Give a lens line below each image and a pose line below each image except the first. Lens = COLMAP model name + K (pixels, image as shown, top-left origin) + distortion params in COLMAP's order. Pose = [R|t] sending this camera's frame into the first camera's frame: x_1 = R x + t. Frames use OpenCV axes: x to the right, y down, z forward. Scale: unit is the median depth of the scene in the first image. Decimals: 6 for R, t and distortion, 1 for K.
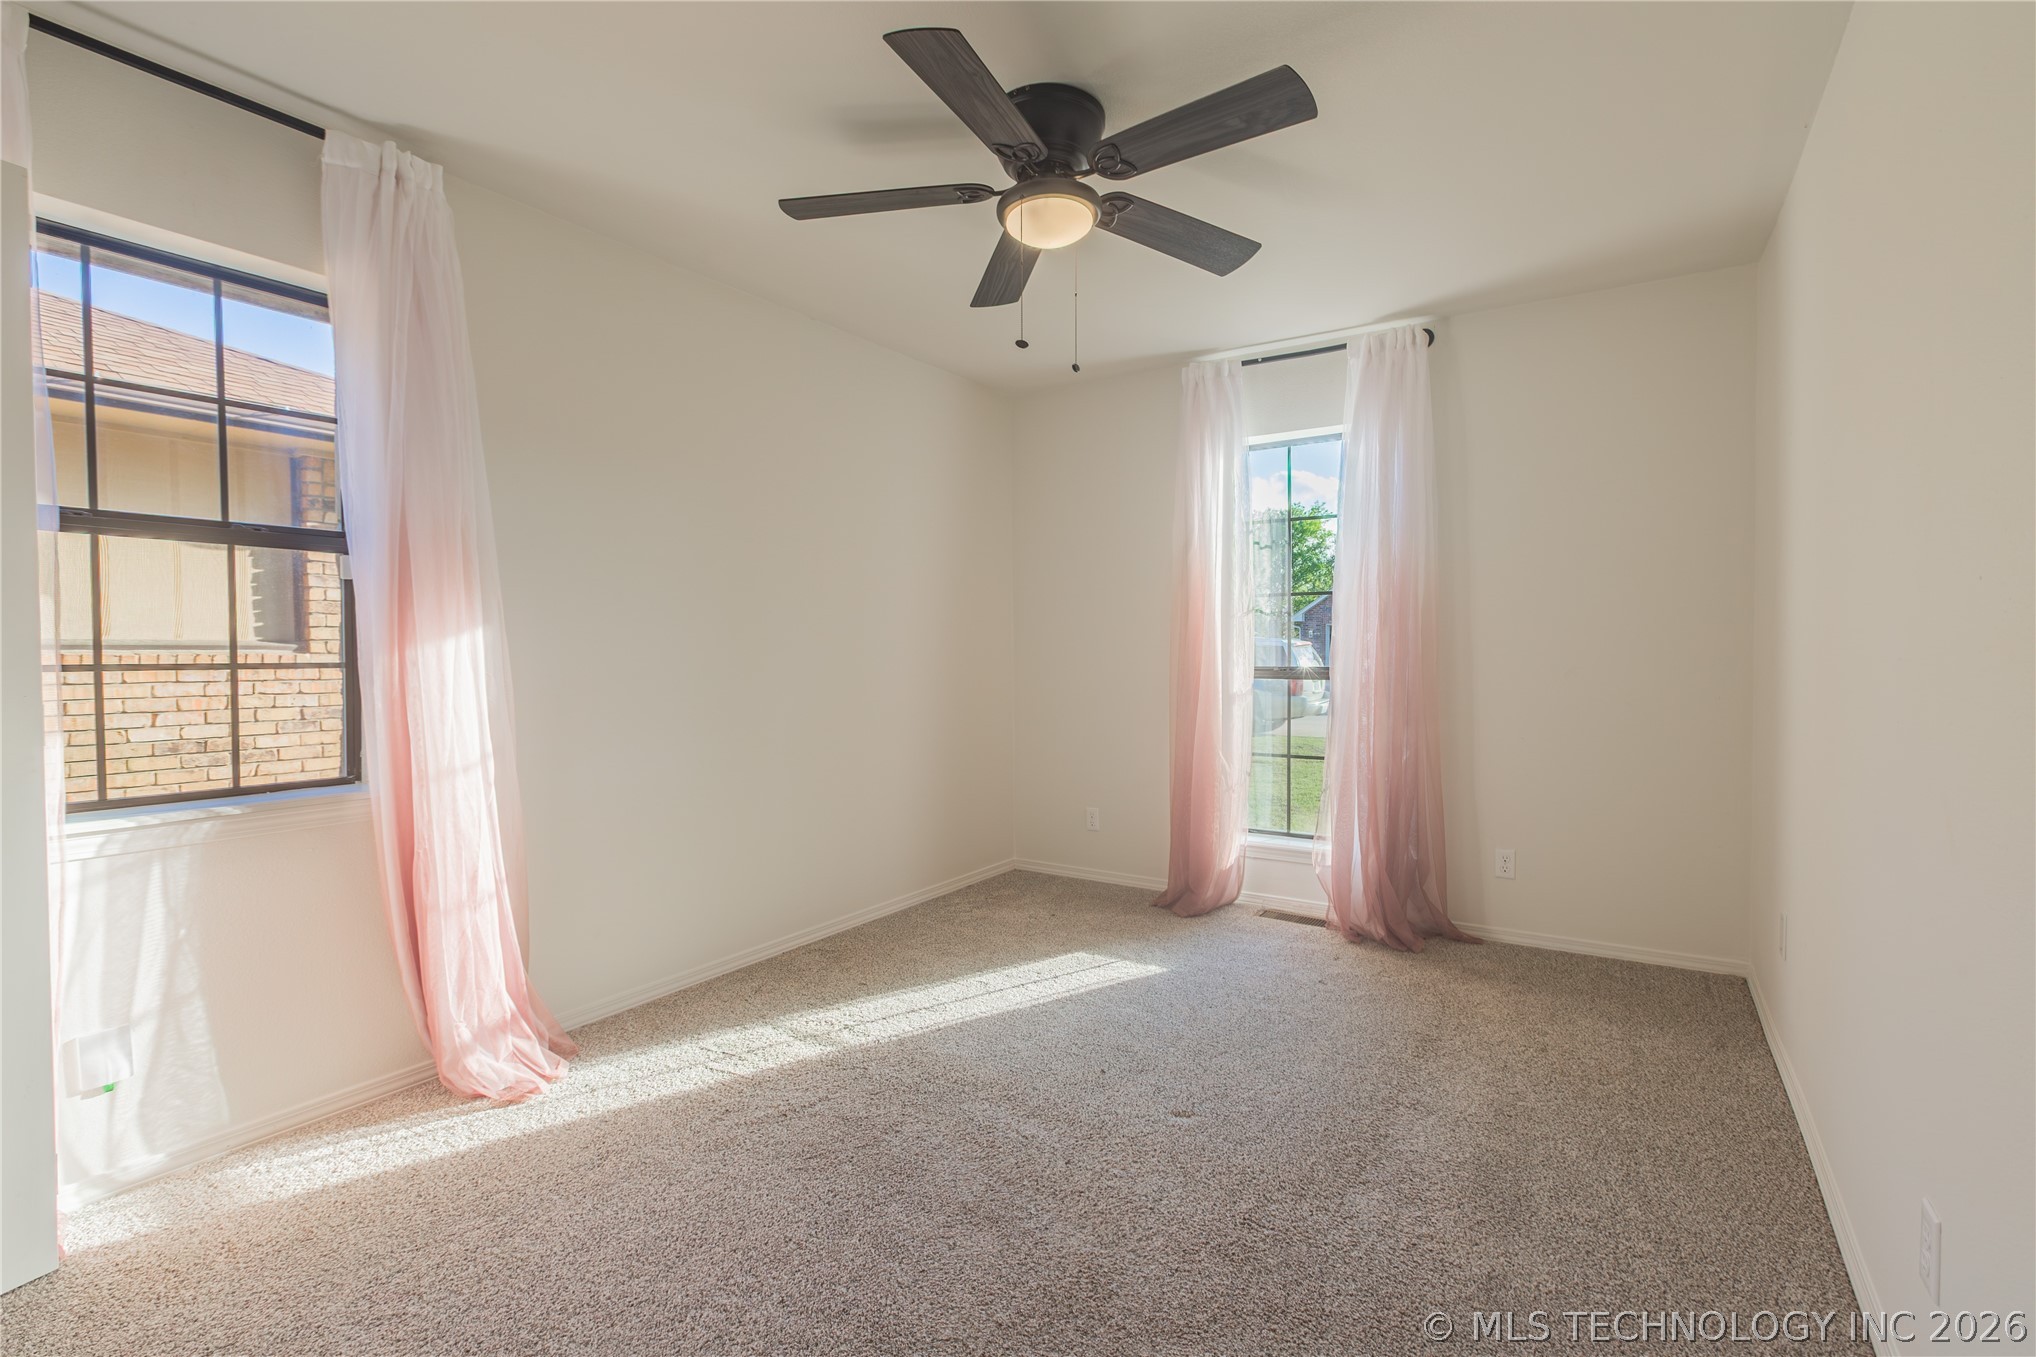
lens RADIAL K [[924.6, 0, 1007.6], [0, 924.6, 662.0], [0, 0, 1]] dist [0.001318, 0.000465]
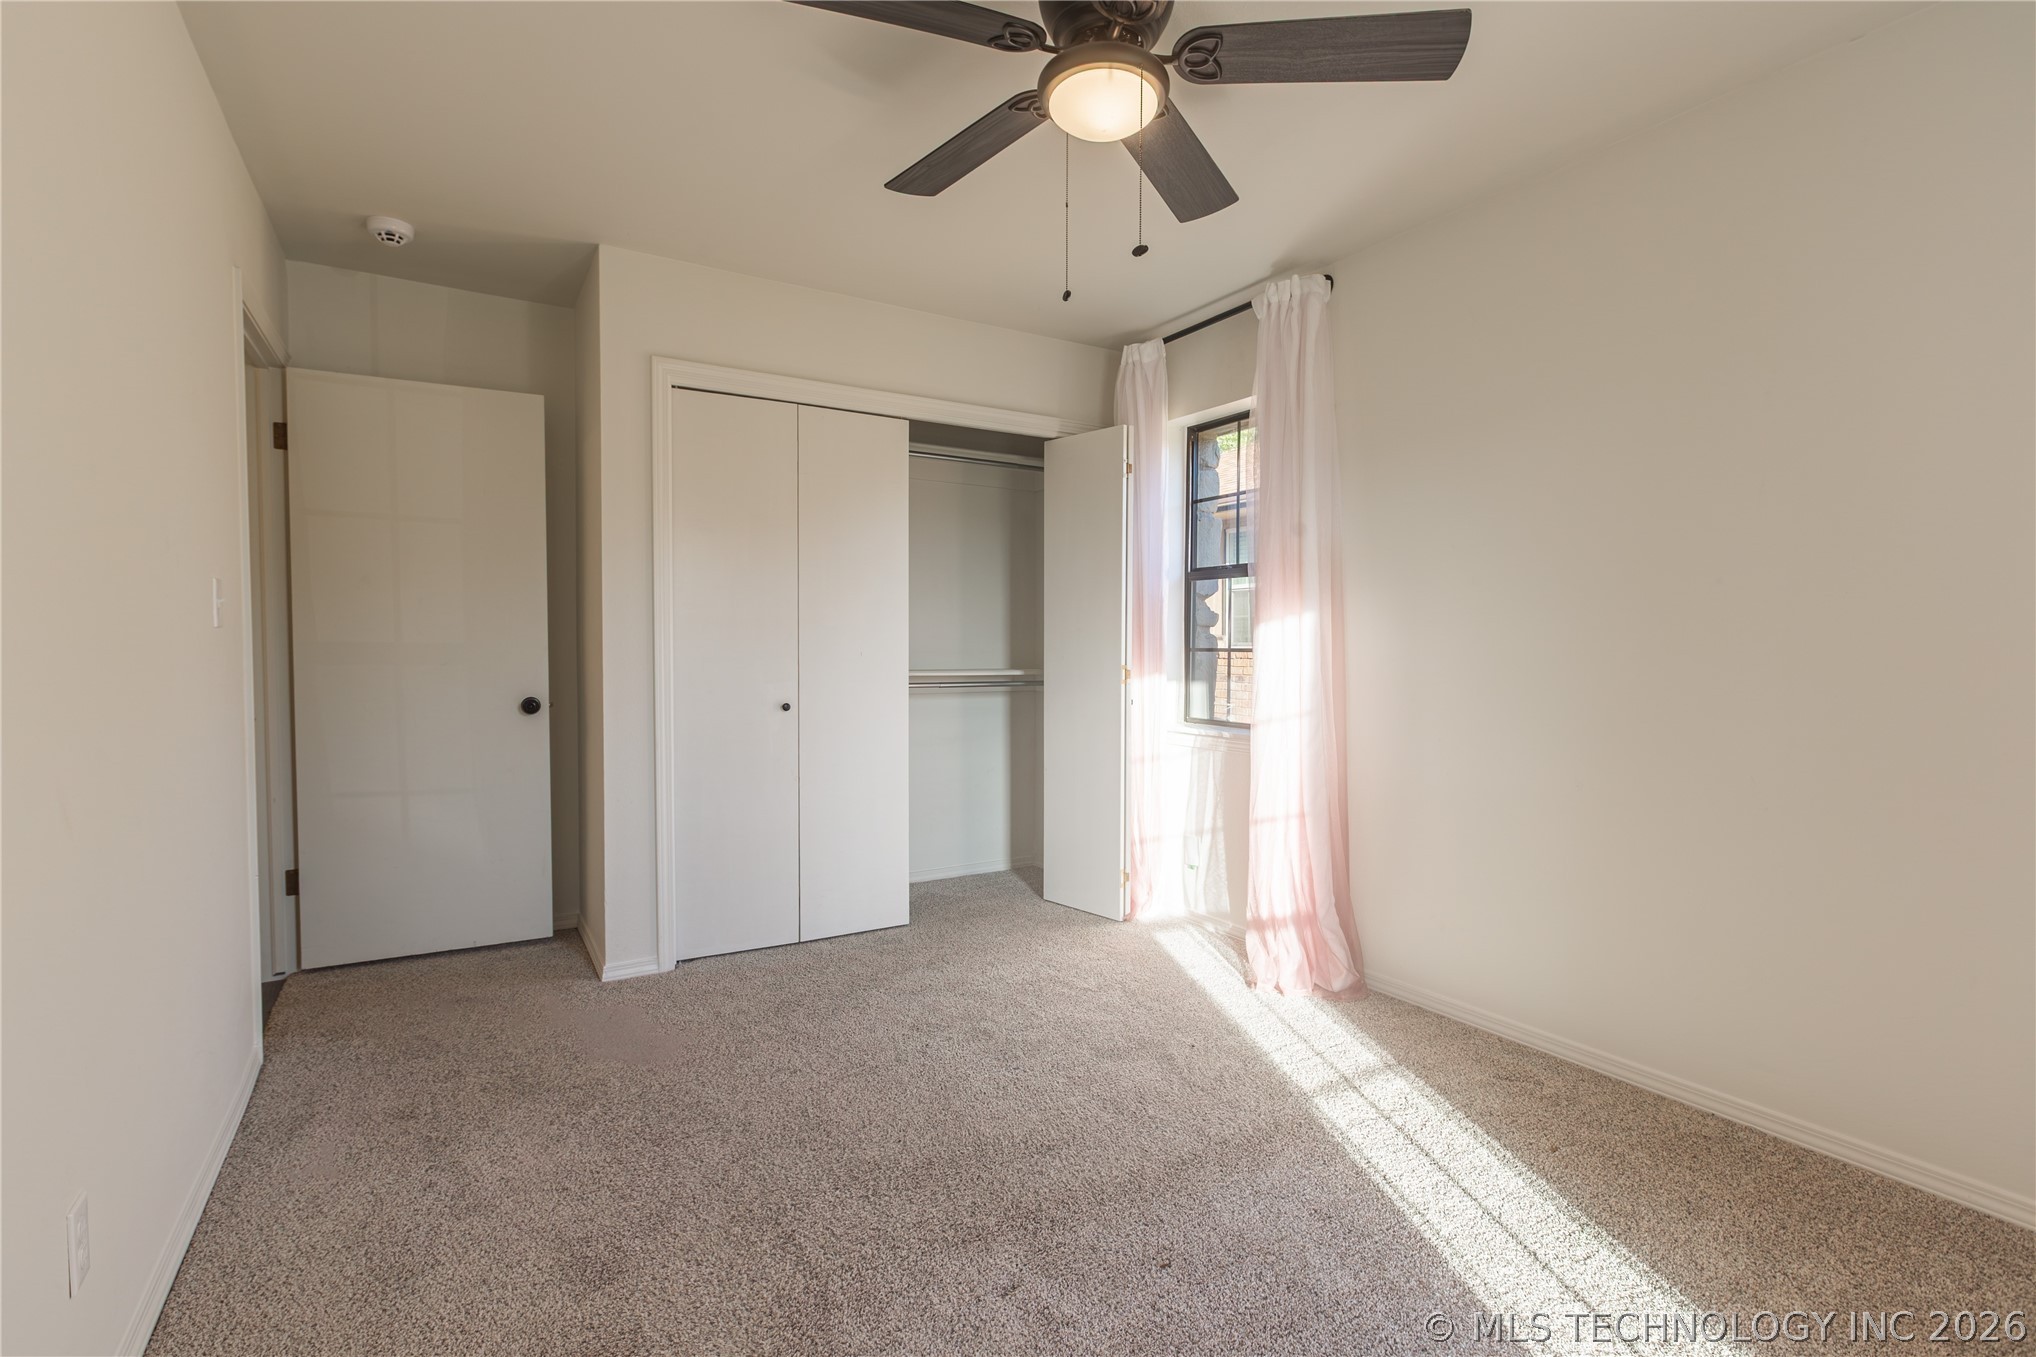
lens RADIAL K [[953.4, 0, 1019.2], [0, 953.4, 690.6], [0, 0, 1]] dist [0.000936, 0.000228]
pose [[-0.453712, 0.045883, -0.889966, 0.799049], [-0.018447, 0.997976, 0.060856, -0.013322], [0.890957, 0.044028, -0.451947, 1.266120]]
